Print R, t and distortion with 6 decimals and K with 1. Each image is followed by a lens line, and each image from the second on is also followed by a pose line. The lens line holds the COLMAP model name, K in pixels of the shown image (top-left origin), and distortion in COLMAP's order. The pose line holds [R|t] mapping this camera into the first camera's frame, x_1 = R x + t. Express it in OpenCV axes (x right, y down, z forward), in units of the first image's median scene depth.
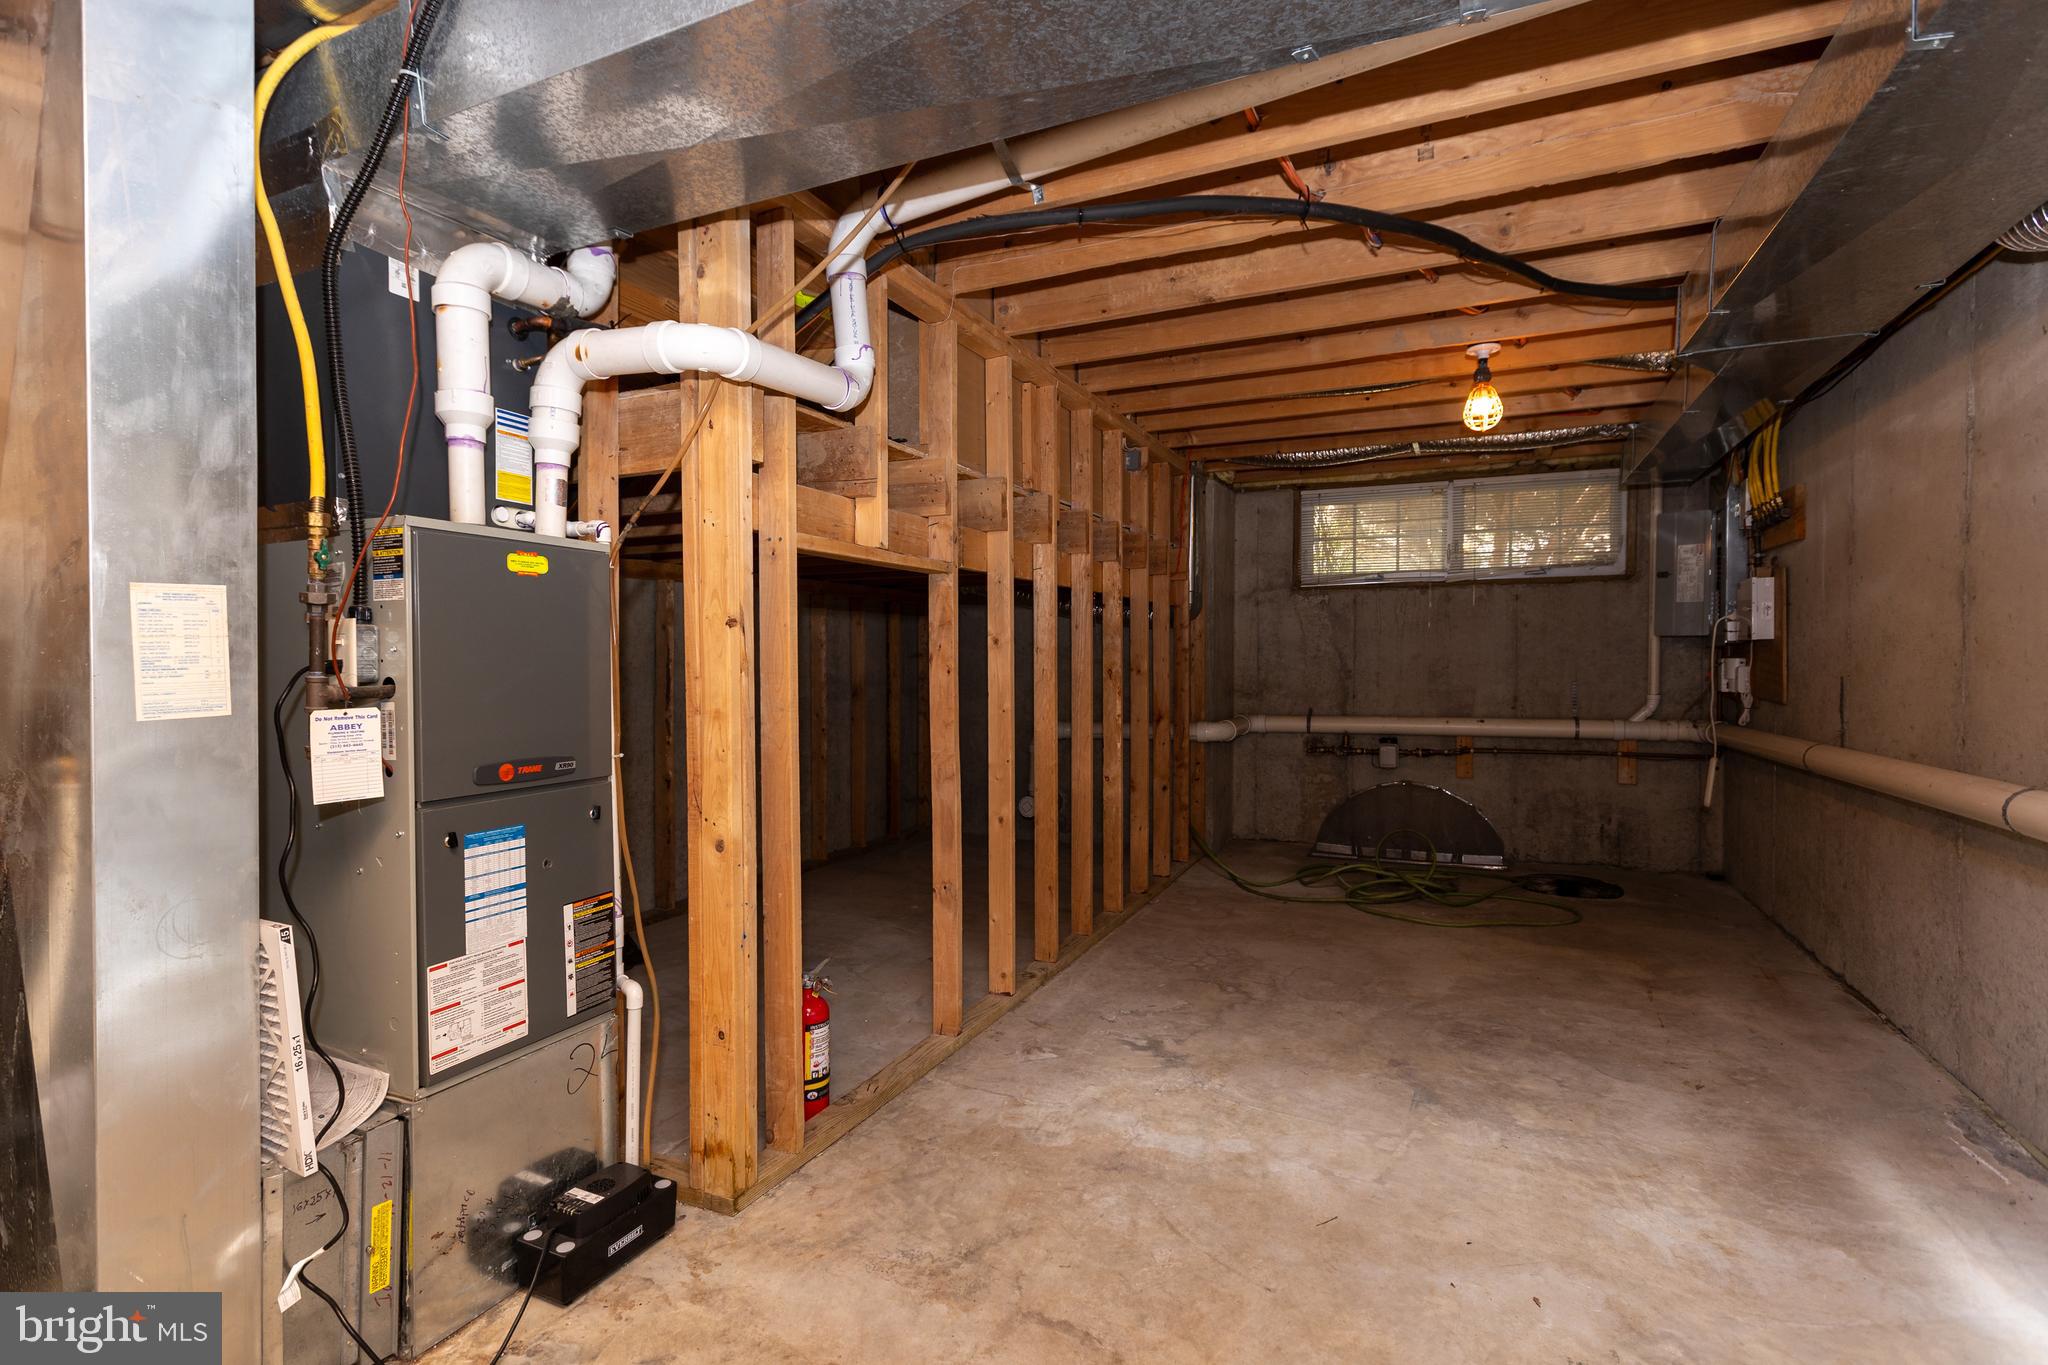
lens RADIAL K [[933.9, 0, 1023.9], [0, 933.9, 676.7], [0, 0, 1]] dist [-0.003080, -0.000218]
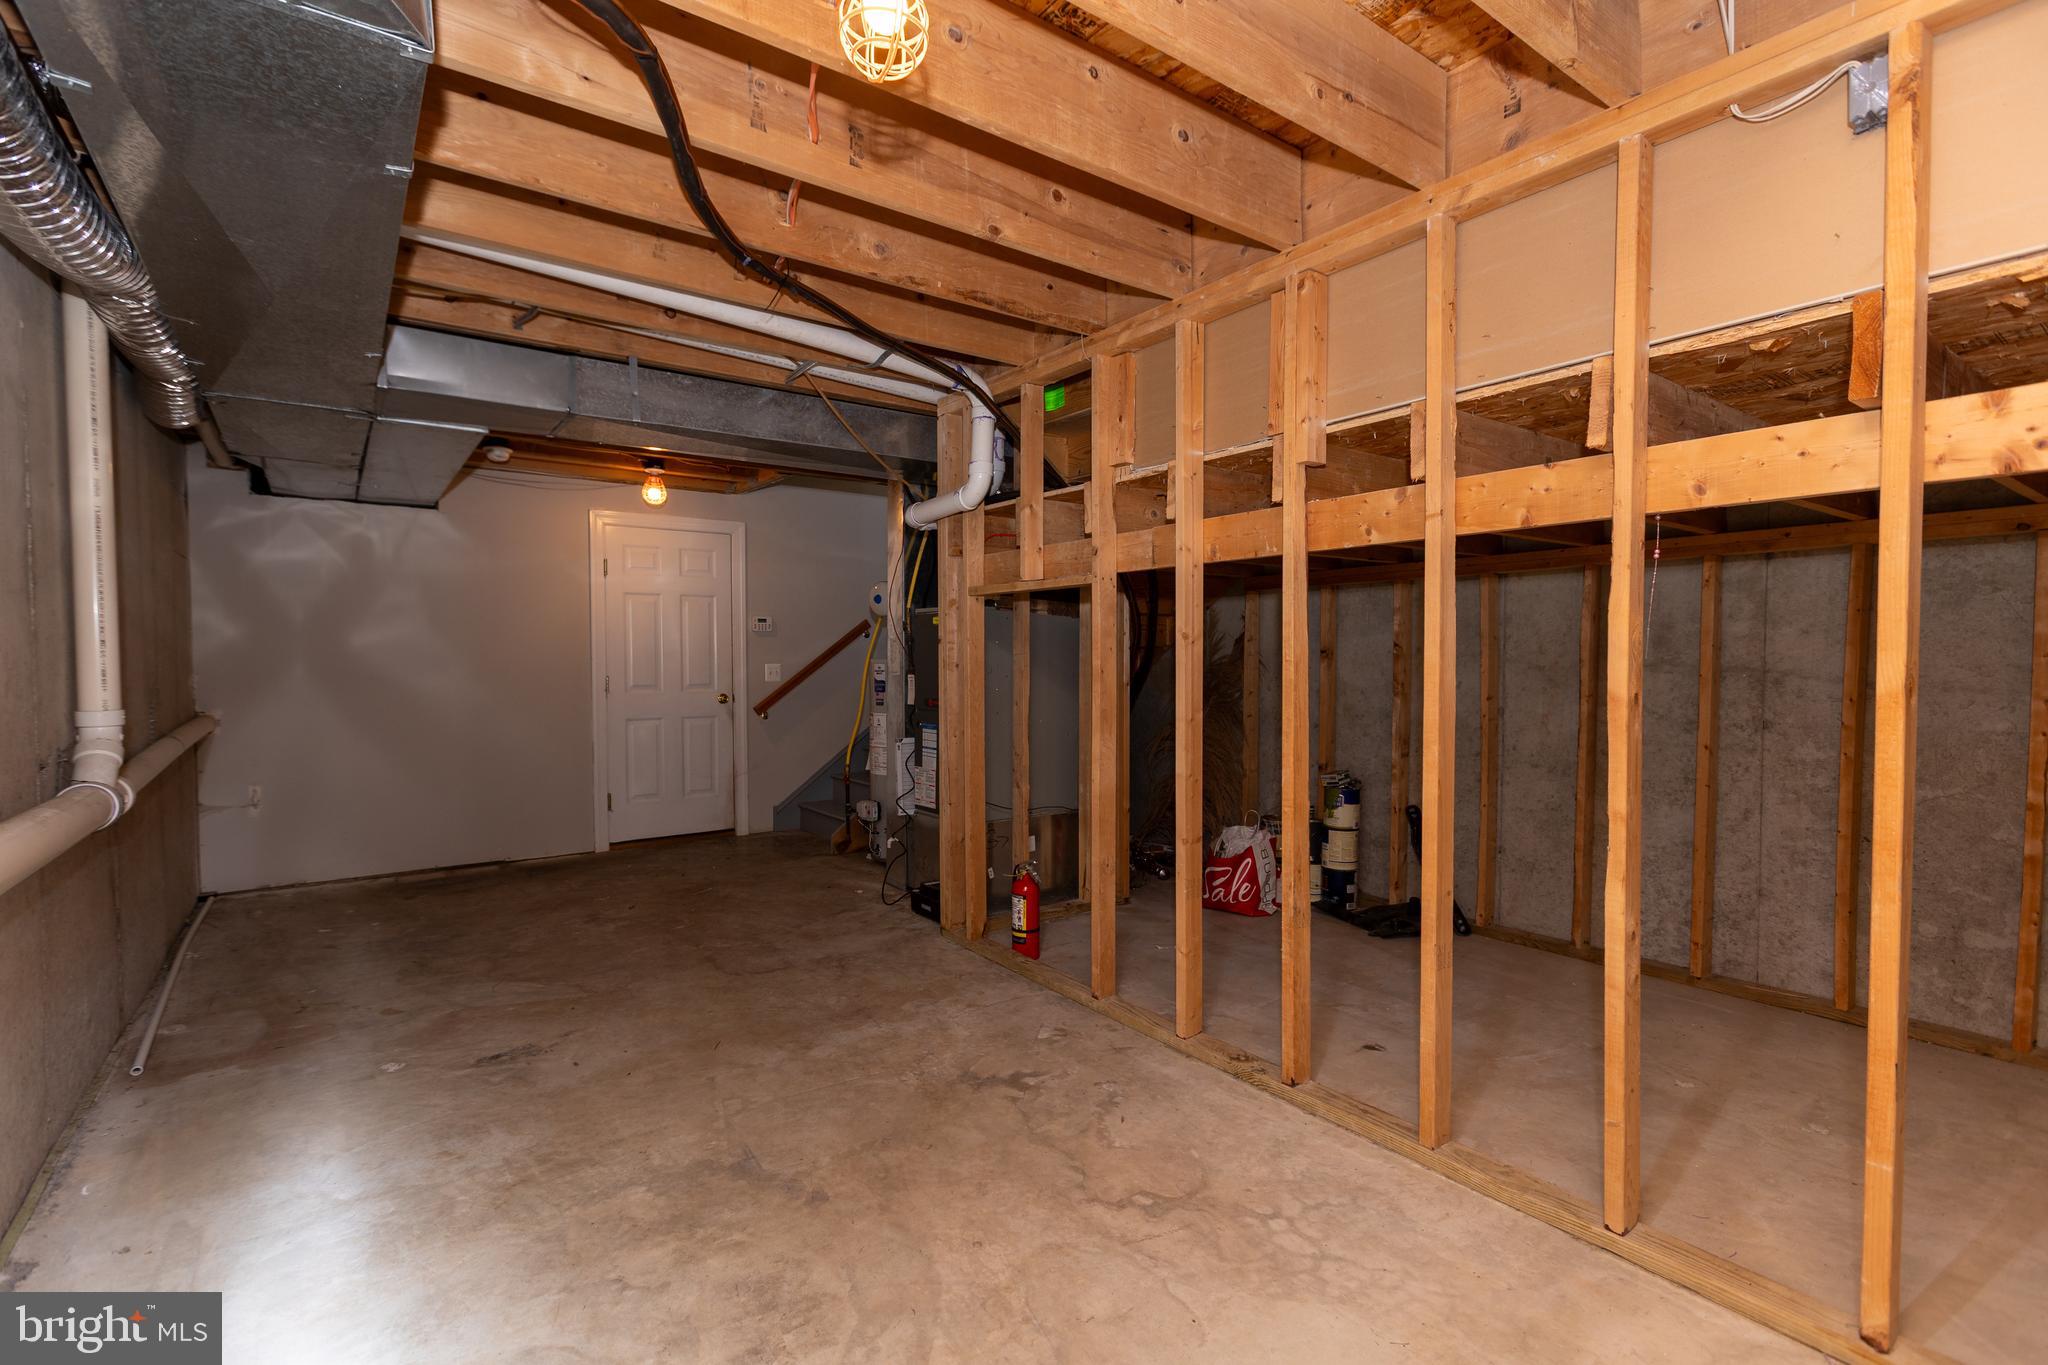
lens RADIAL K [[933.9, 0, 1020.5], [0, 933.9, 680.2], [0, 0, 1]] dist [-0.003080, -0.000218]
pose [[-0.476819, 0.023678, -0.878683, 1.183843], [-0.015848, 0.999243, 0.035527, -0.042827], [0.878859, 0.030866, -0.476083, 1.808842]]
